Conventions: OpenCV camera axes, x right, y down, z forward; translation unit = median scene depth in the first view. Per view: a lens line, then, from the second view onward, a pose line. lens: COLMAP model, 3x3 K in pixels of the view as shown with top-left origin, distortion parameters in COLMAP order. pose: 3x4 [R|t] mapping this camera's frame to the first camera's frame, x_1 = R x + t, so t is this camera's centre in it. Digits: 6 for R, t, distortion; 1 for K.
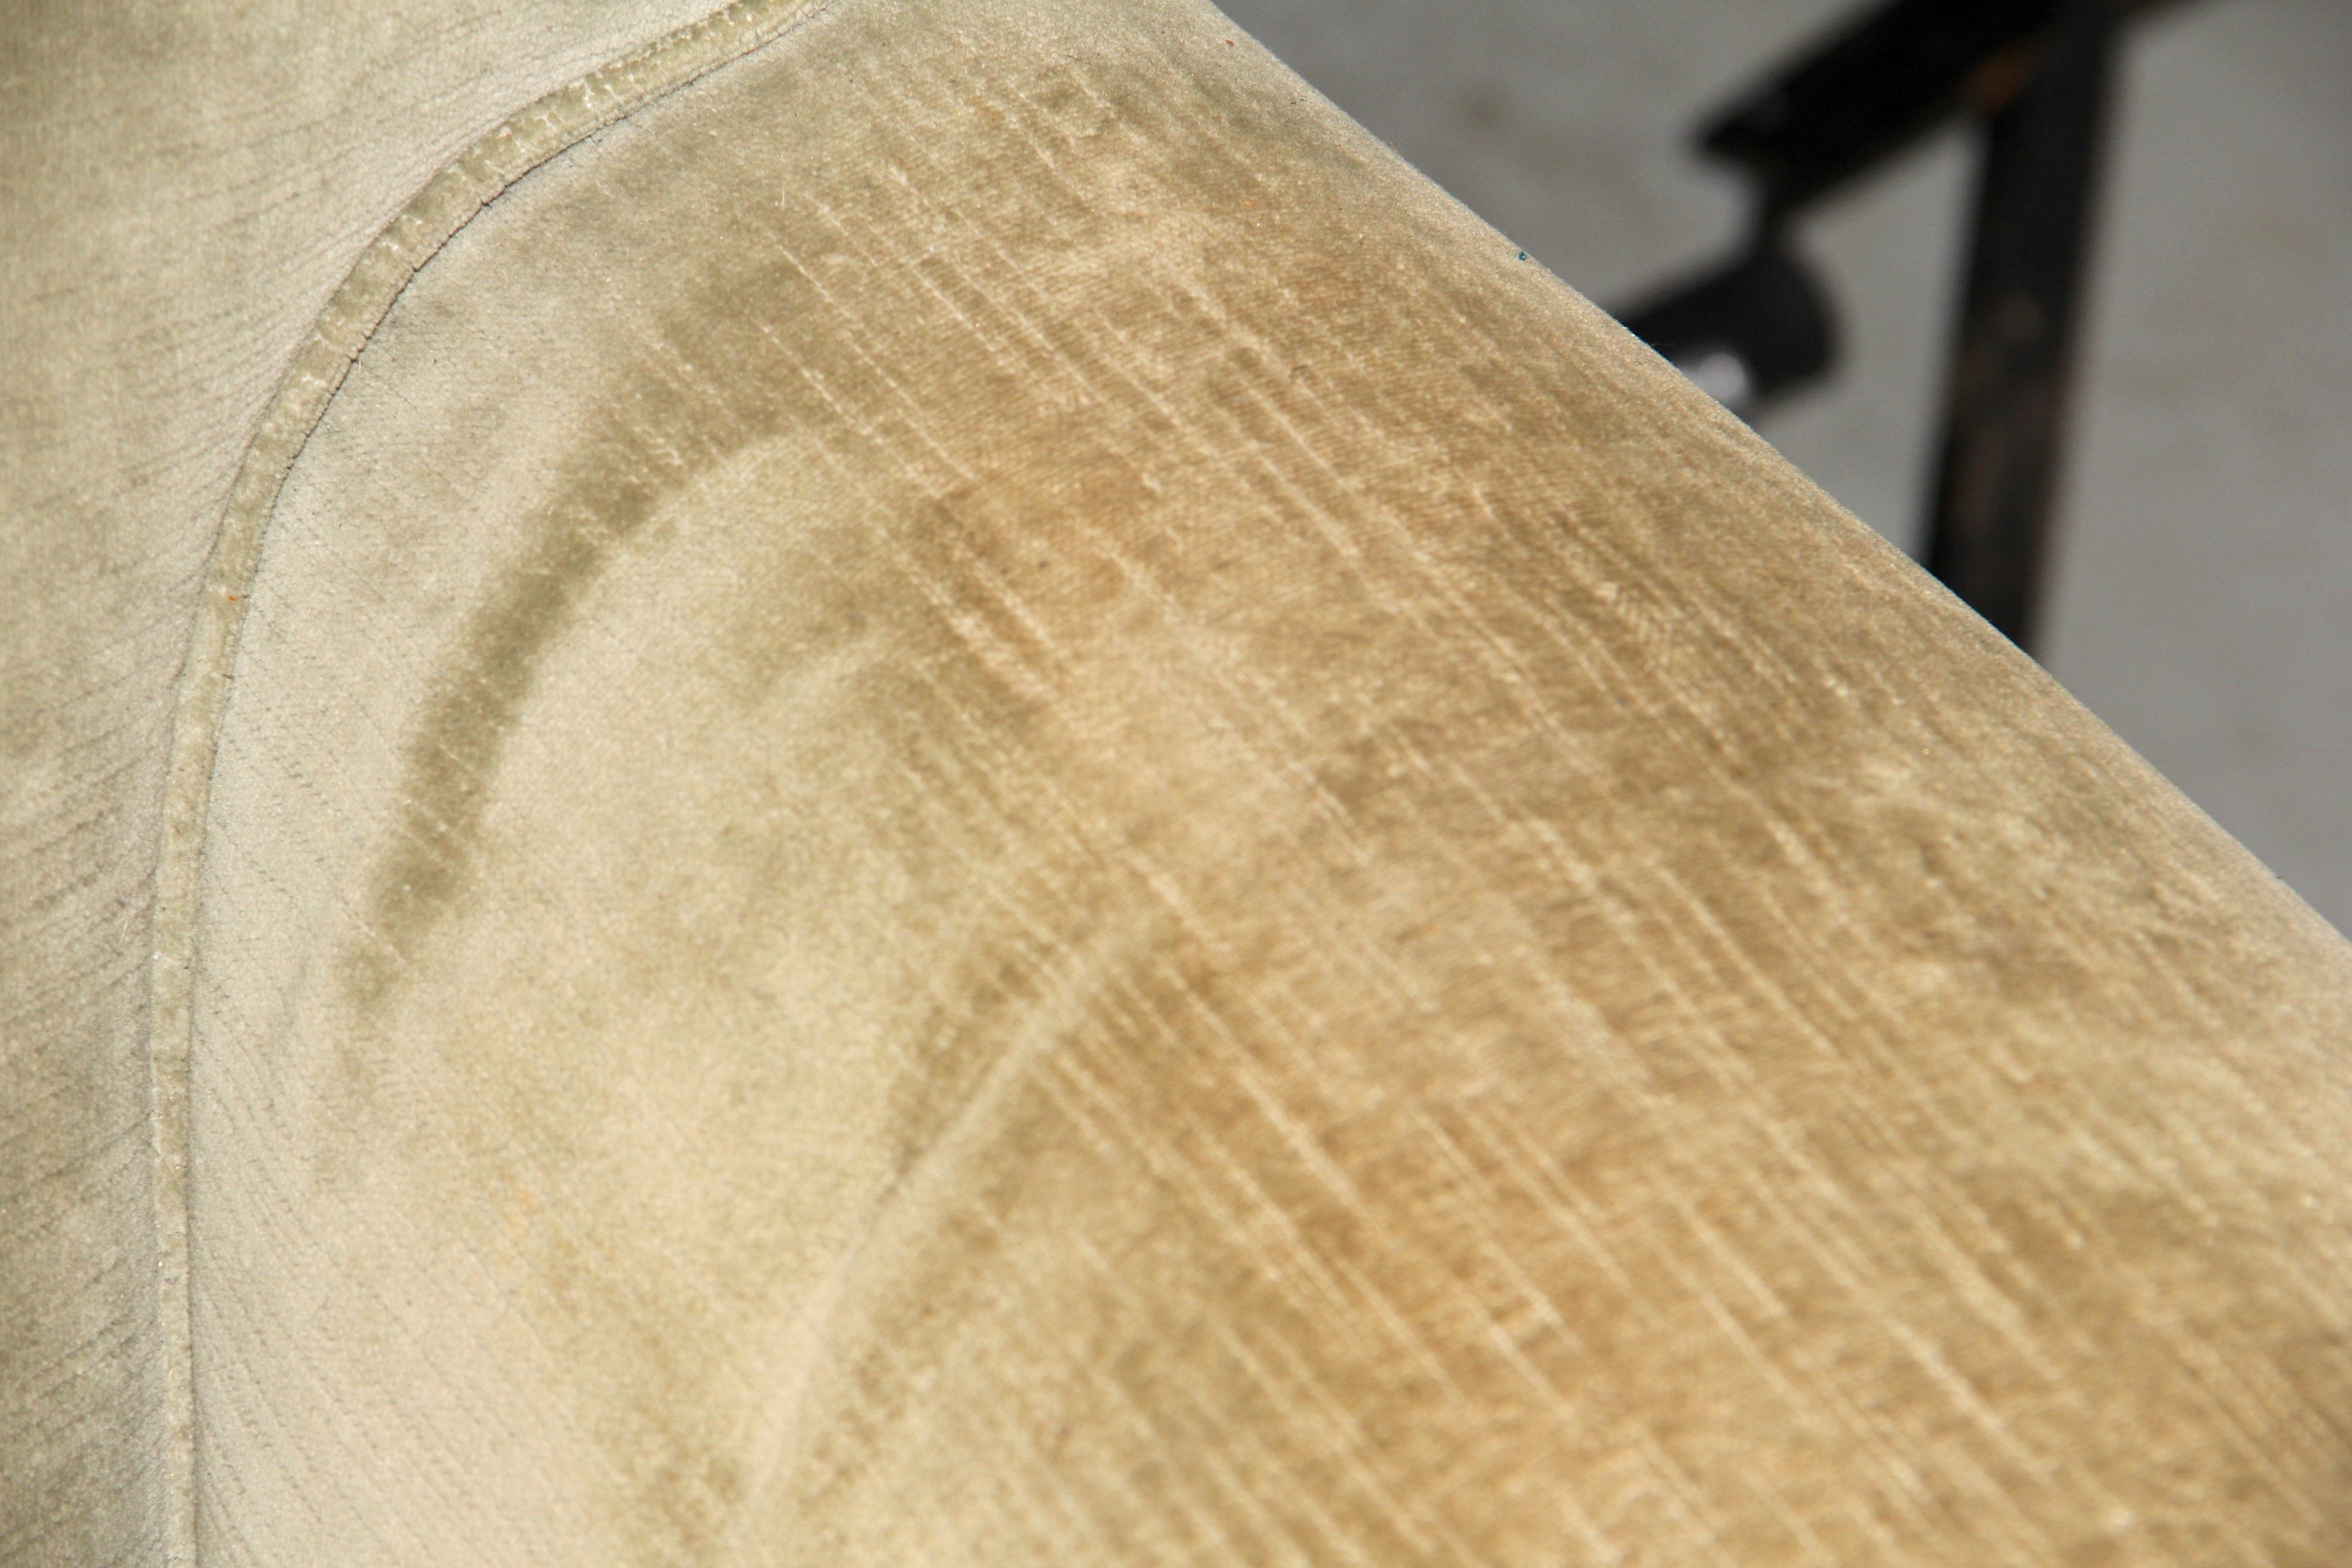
lens RADIAL K [[10898.0, 0, 1185.6], [0, 10898.0, 801.1], [0, 0, 1]] dist [0.966879, 0.000000]
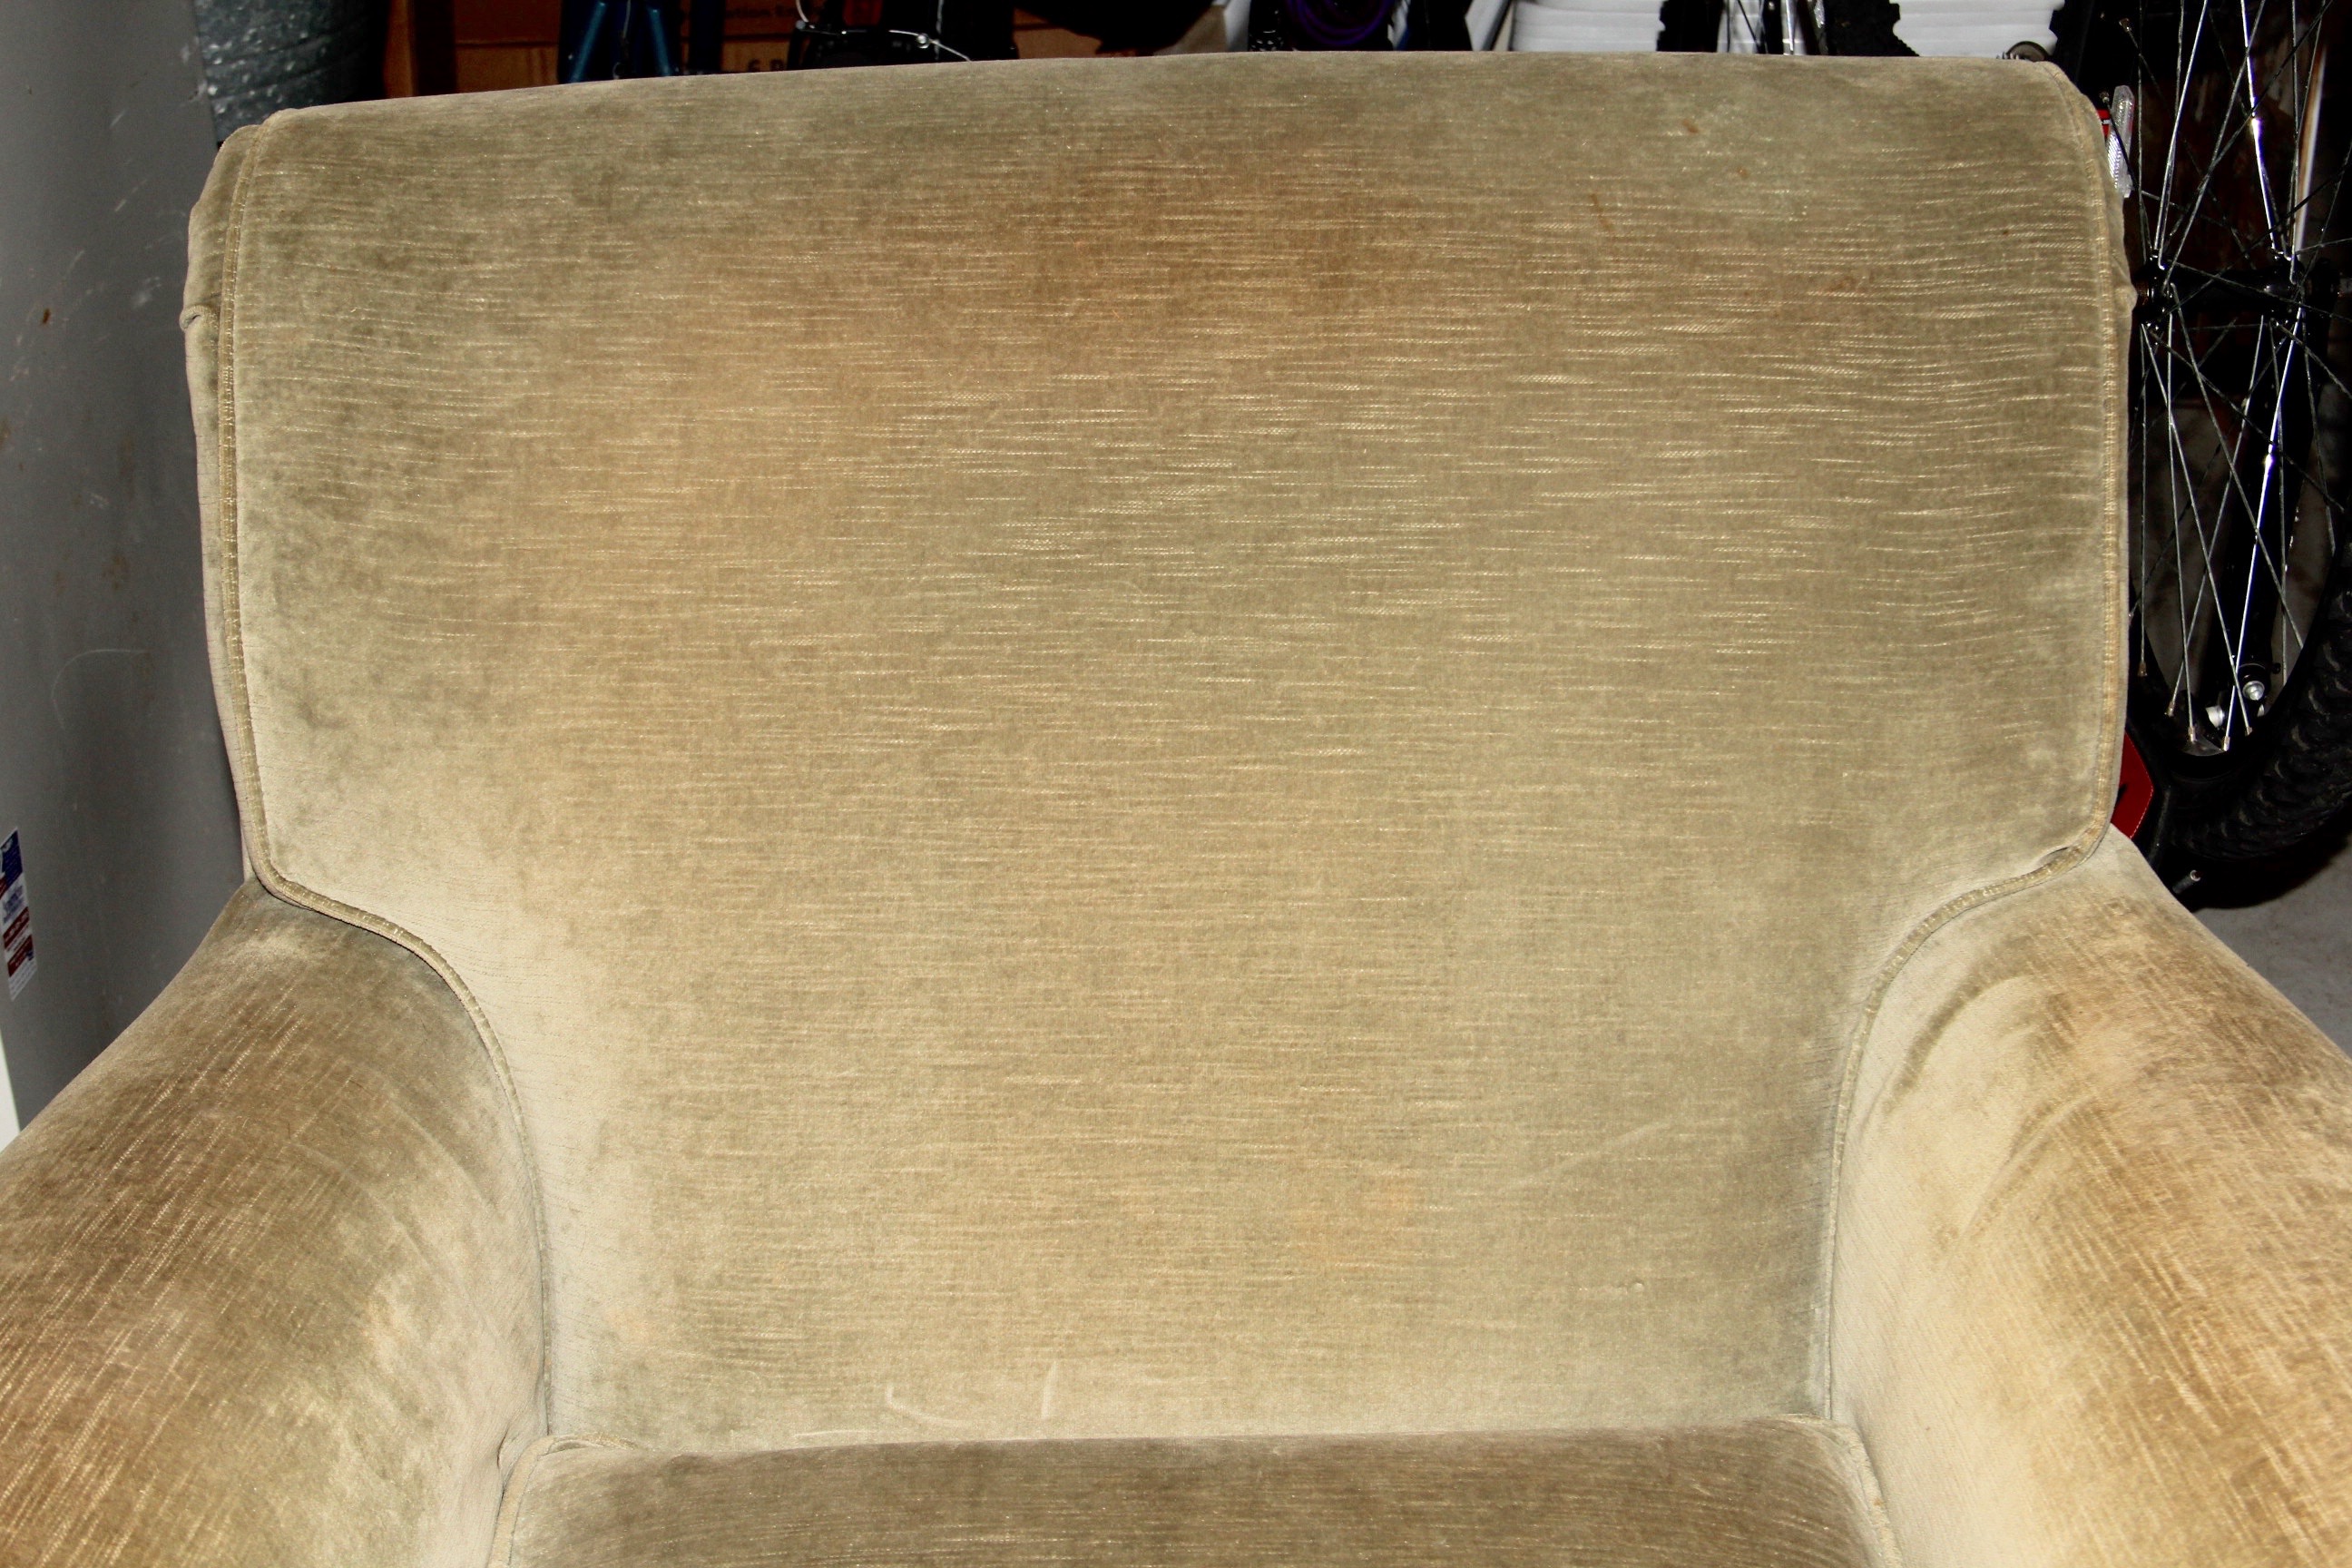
lens RADIAL K [[3705.5, 0, 1161.0], [0, 3705.5, 772.0], [0, 0, 1]] dist [0.156505, 0.000000]
pose [[0.922187, 0.090823, -0.375928, 0.169448], [-0.166087, 0.970839, -0.172876, 0.170790], [0.349264, 0.221860, 0.910380, -0.278582]]
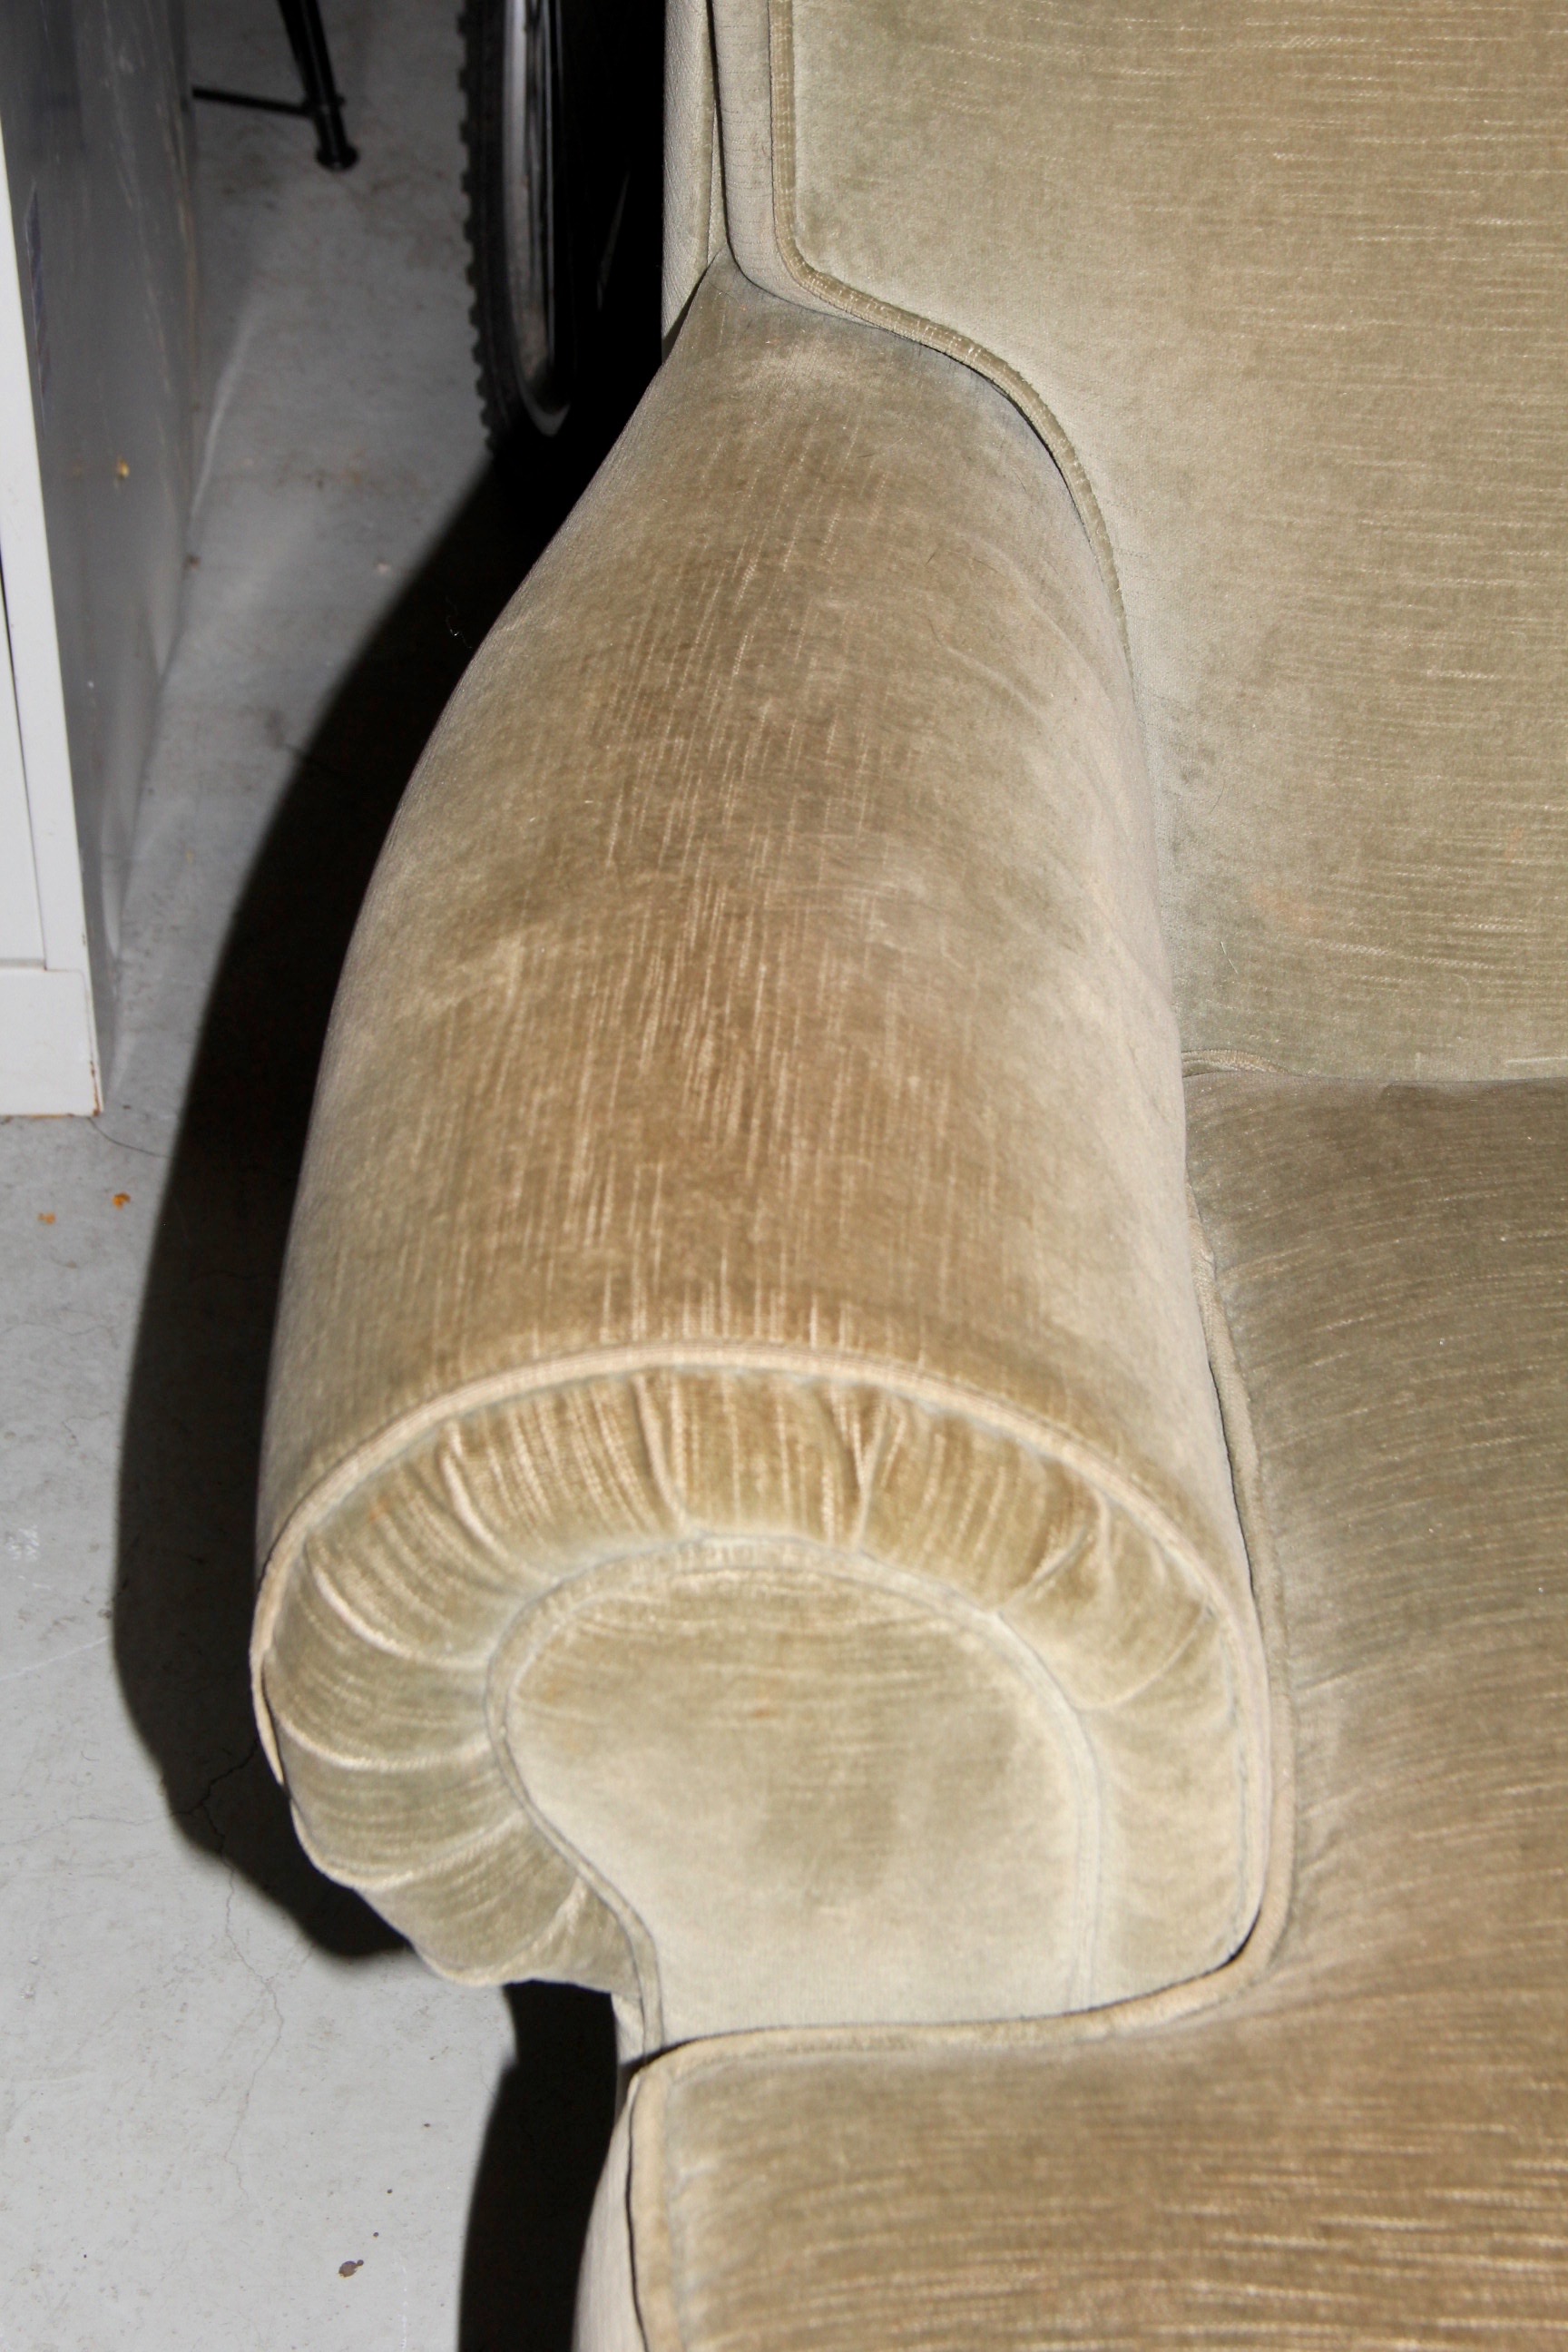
lens RADIAL K [[4732.1, 0, 775.4], [0, 4732.1, 1228.5], [0, 0, 1]] dist [0.288708, 0.000000]
pose [[0.941348, 0.184076, -0.282808, -0.242630], [-0.185079, 0.982445, 0.023410, 0.240710], [0.282153, 0.030305, 0.958891, -0.315904]]
